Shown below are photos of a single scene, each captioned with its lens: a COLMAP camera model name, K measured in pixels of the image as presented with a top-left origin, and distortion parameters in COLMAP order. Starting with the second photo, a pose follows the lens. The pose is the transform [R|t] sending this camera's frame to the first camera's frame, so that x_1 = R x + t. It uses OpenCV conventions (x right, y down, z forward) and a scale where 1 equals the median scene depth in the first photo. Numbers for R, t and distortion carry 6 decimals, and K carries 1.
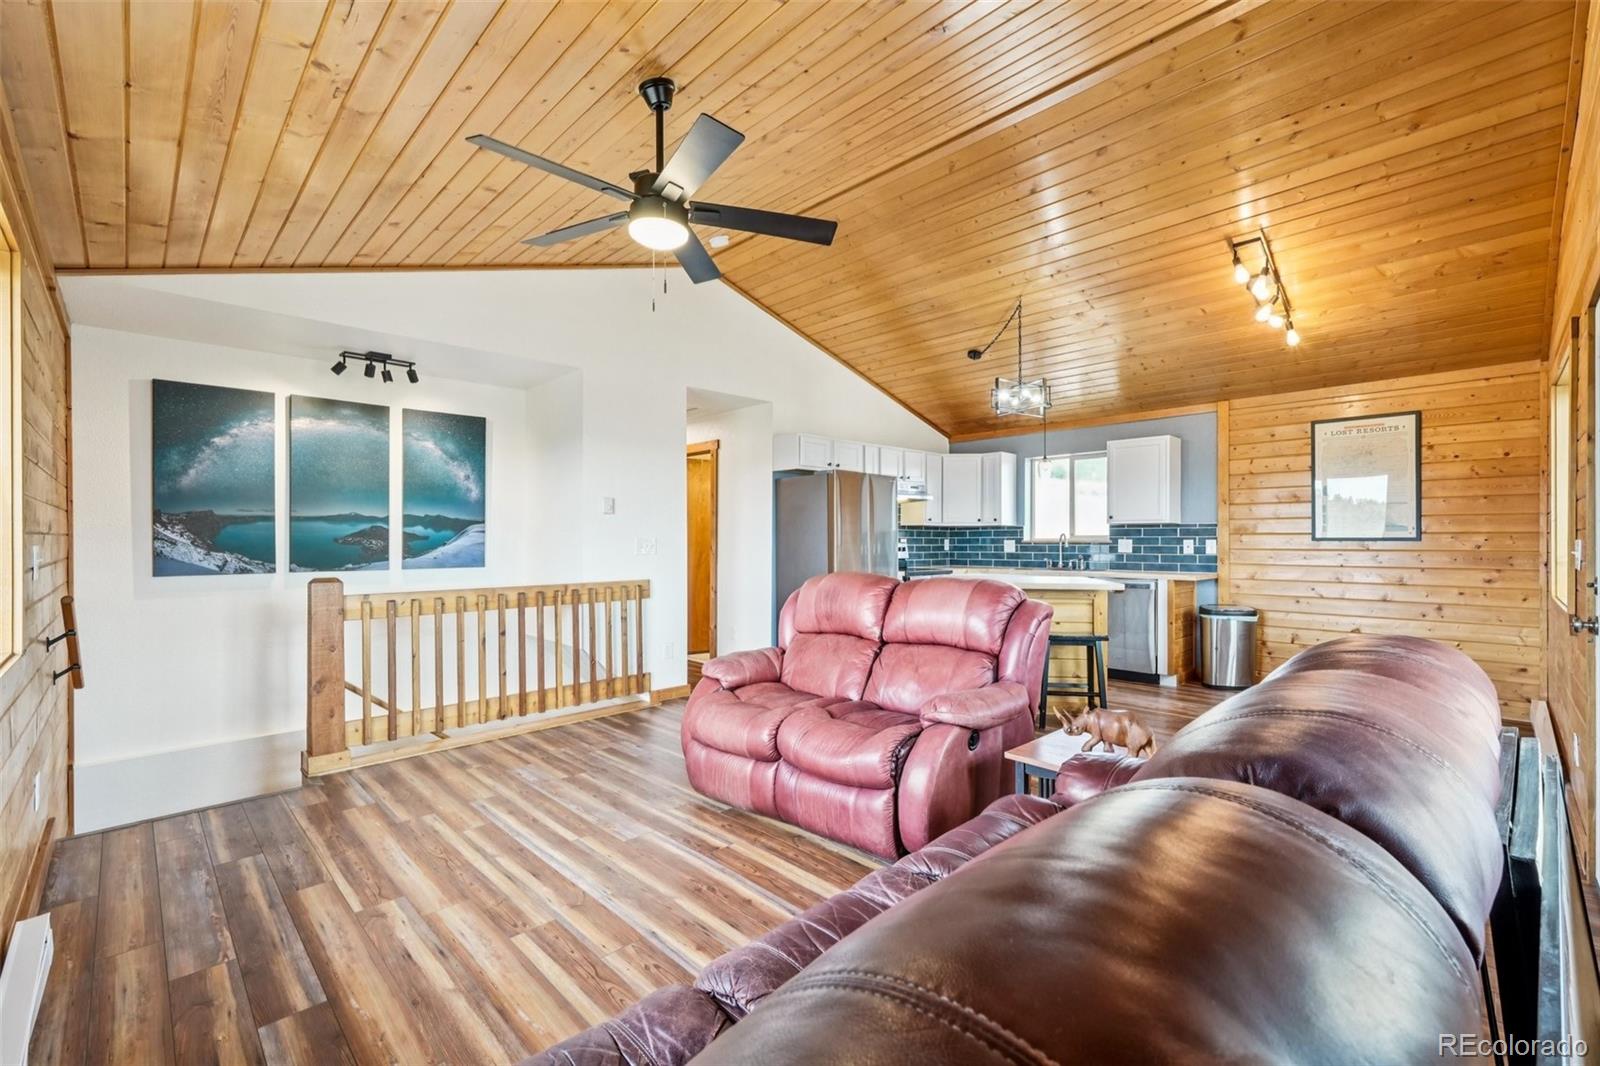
lens RADIAL K [[692.9, 0, 798.6], [0, 692.9, 541.8], [0, 0, 1]] dist [-0.002169, 0.000401]
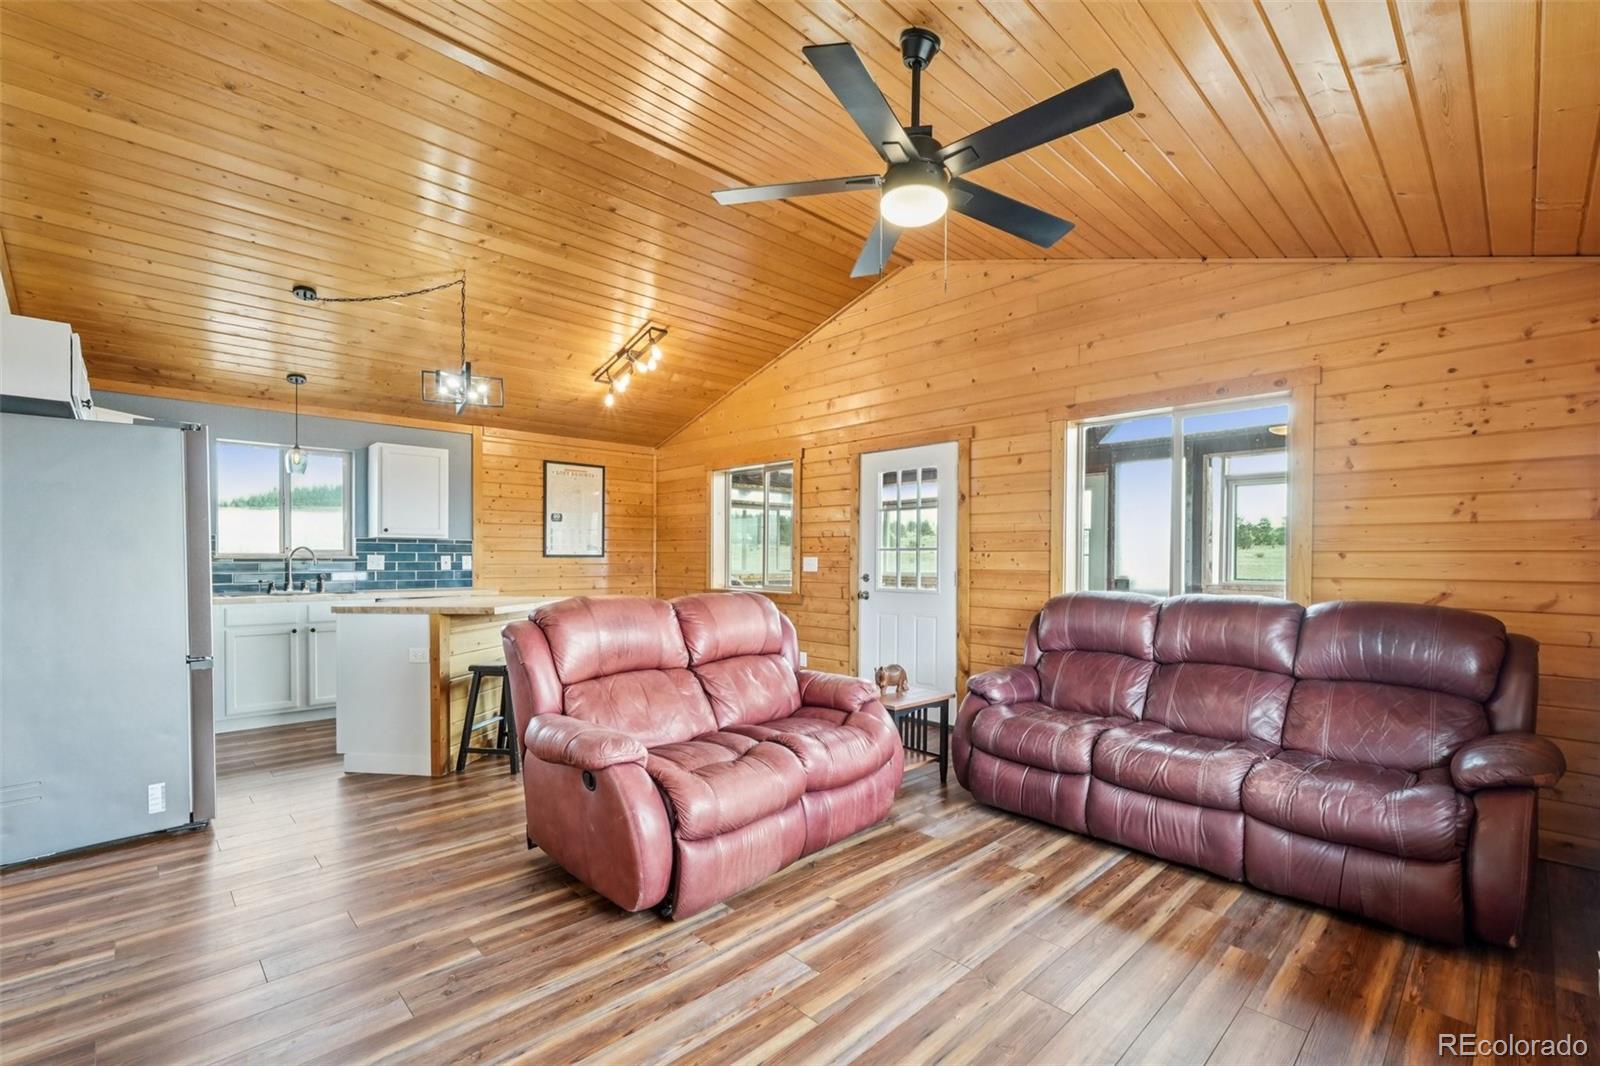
lens RADIAL K [[692.9, 0, 815.2], [0, 692.9, 575.7], [0, 0, 1]] dist [-0.002169, 0.000401]
pose [[-0.003051, -0.026866, 0.999634, -0.498451], [-0.001745, 0.999638, 0.026860, -0.002219], [-0.999994, -0.001662, -0.003097, 0.518986]]
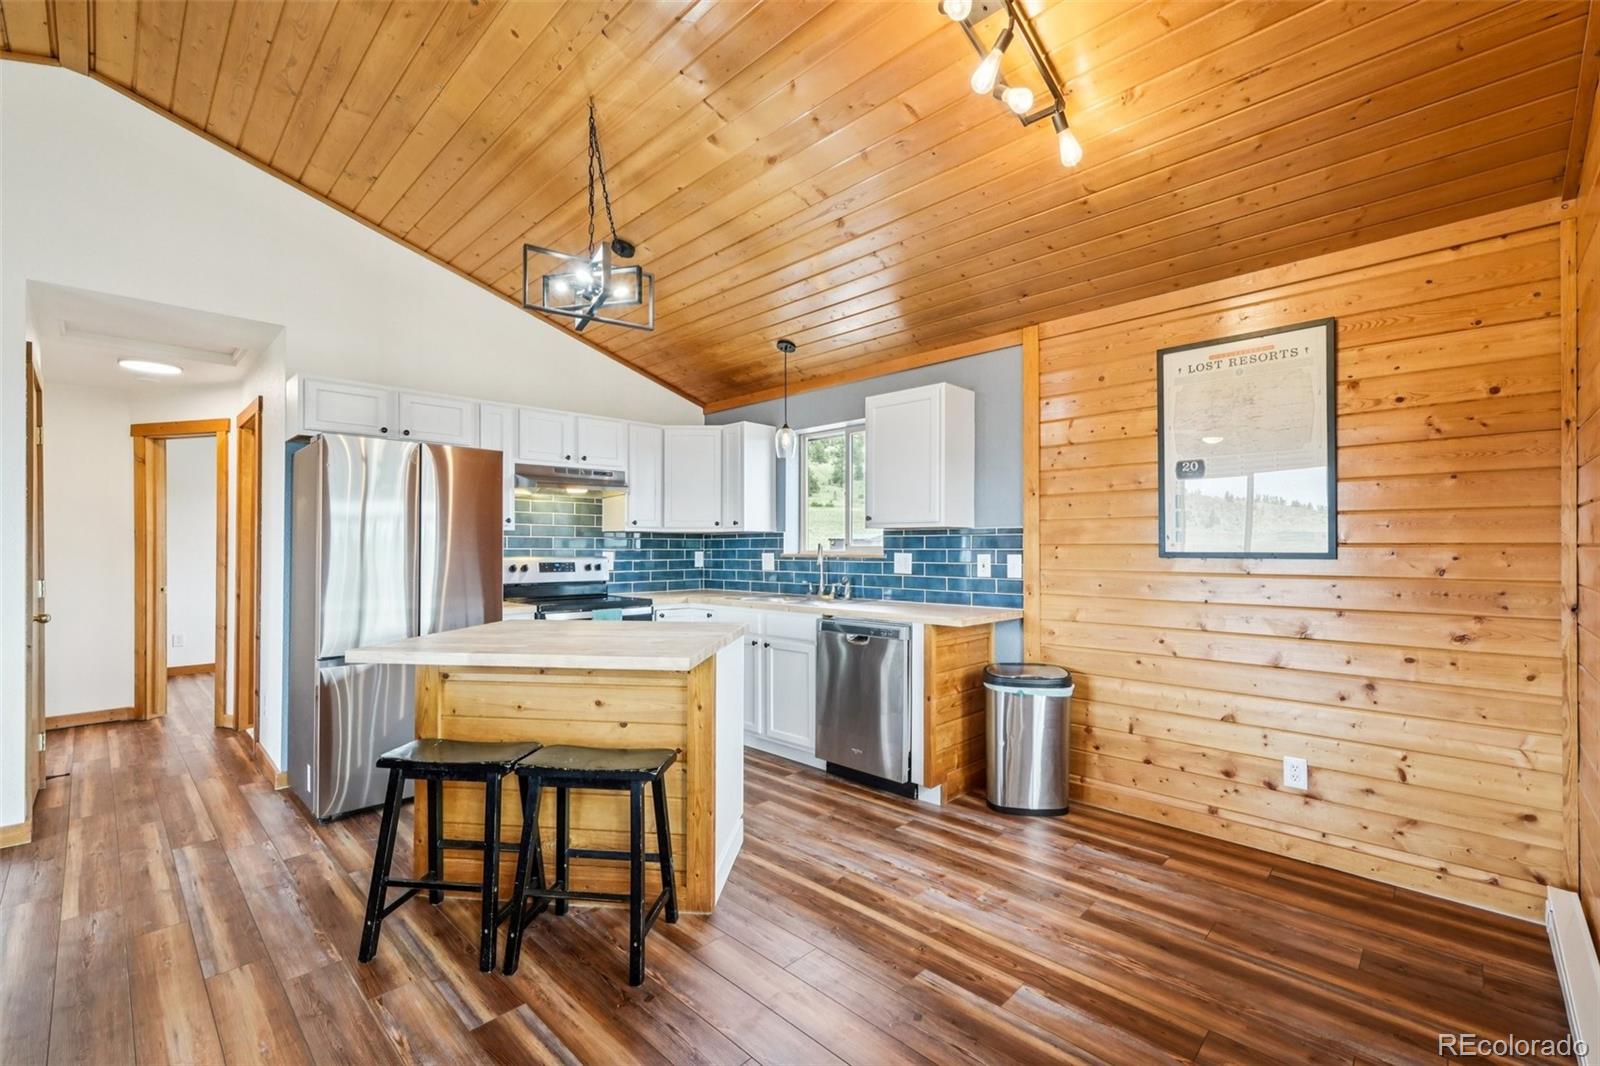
lens RADIAL K [[692.9, 0, 799.5], [0, 692.9, 545.7], [0, 0, 1]] dist [-0.002169, 0.000401]
pose [[0.999735, 0.000851, 0.023012, 0.428452], [-0.000728, 0.999985, -0.005352, -0.008072], [-0.023016, 0.005334, 0.999721, 0.430669]]
